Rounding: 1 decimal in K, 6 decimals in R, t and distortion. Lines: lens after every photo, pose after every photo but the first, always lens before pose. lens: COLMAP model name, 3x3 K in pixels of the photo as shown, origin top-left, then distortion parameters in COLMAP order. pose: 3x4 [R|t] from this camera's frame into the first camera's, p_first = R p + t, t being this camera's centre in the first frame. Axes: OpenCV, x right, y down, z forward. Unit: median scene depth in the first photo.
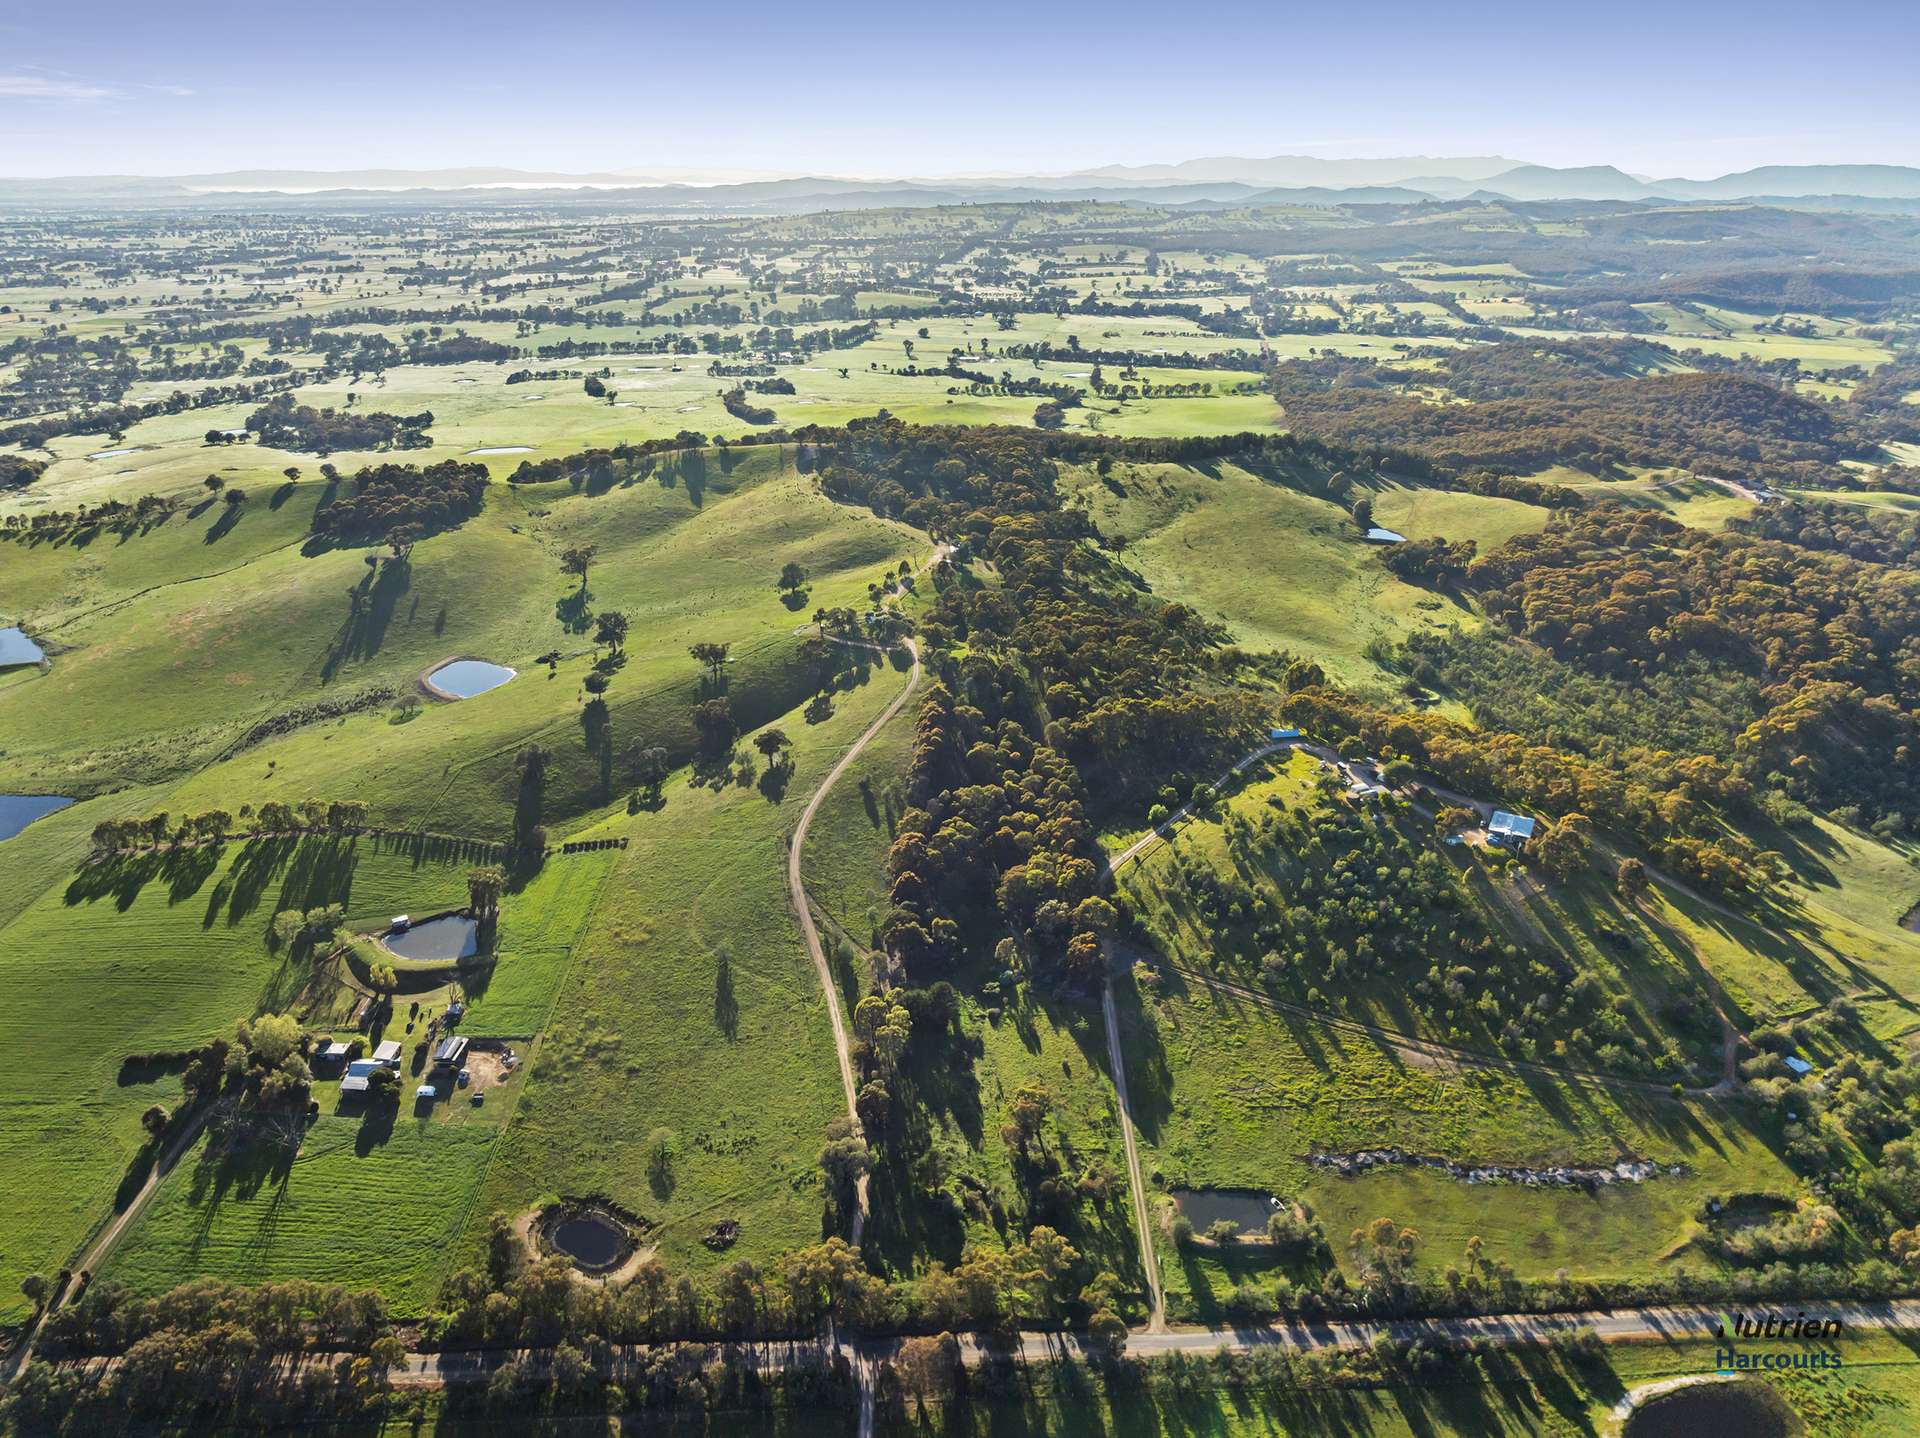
lens RADIAL K [[1345.7, 0, 958.5], [0, 1345.7, 725.3], [0, 0, 1]] dist [-0.027897, -0.000684]
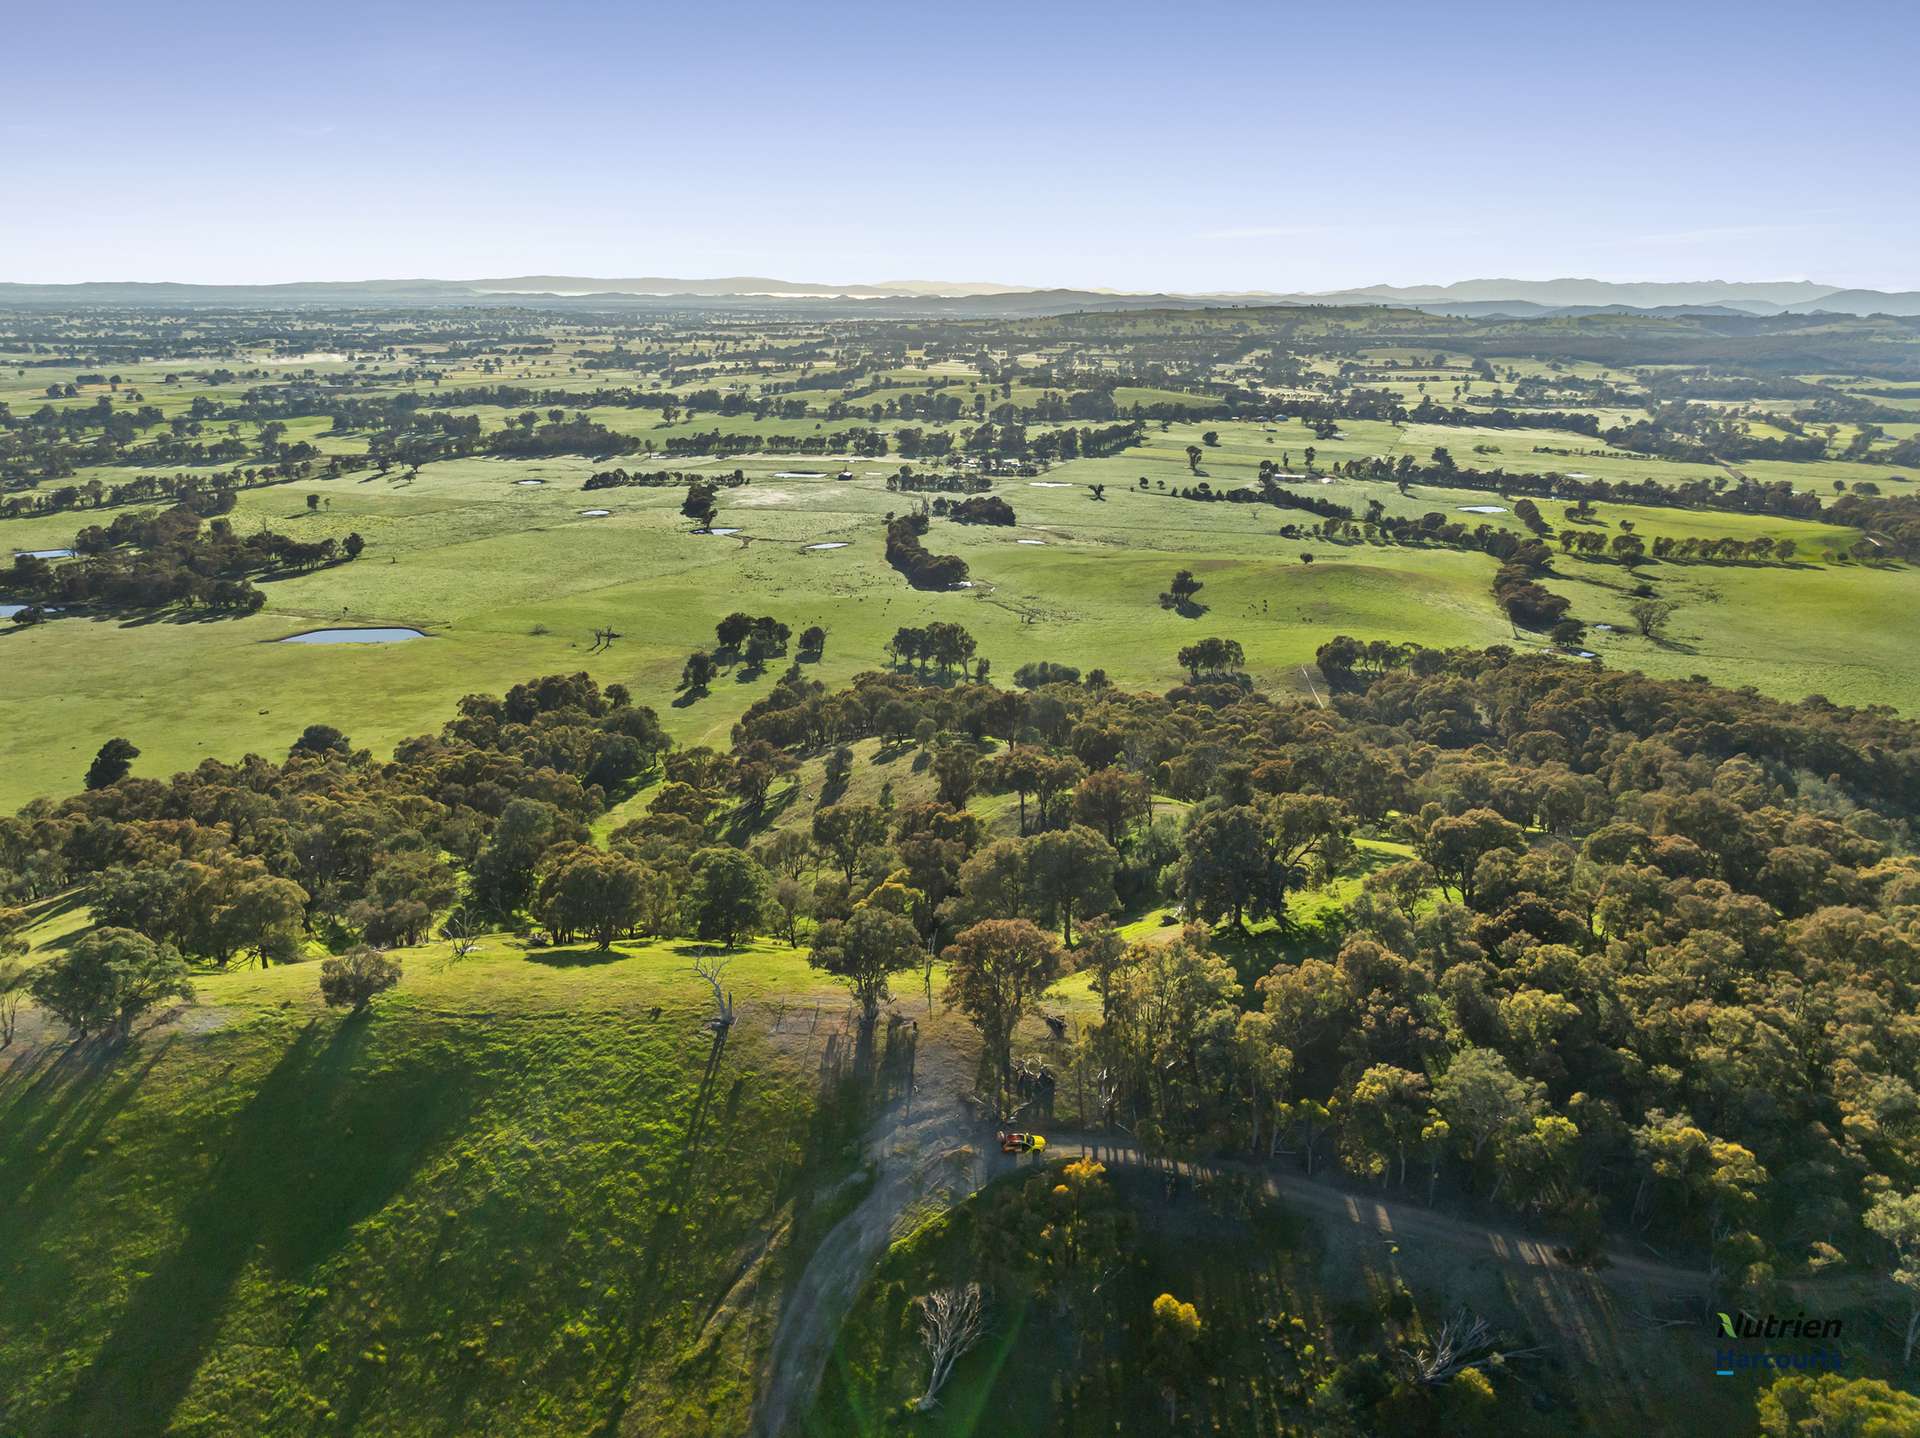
lens RADIAL K [[1345.7, 0, 955.7], [0, 1345.7, 718.5], [0, 0, 1]] dist [-0.027897, -0.000684]
pose [[0.983834, 0.063517, -0.167438, -0.029239], [-0.077615, 0.993845, -0.079039, -0.077854], [0.161387, 0.090757, 0.982709, 0.289764]]
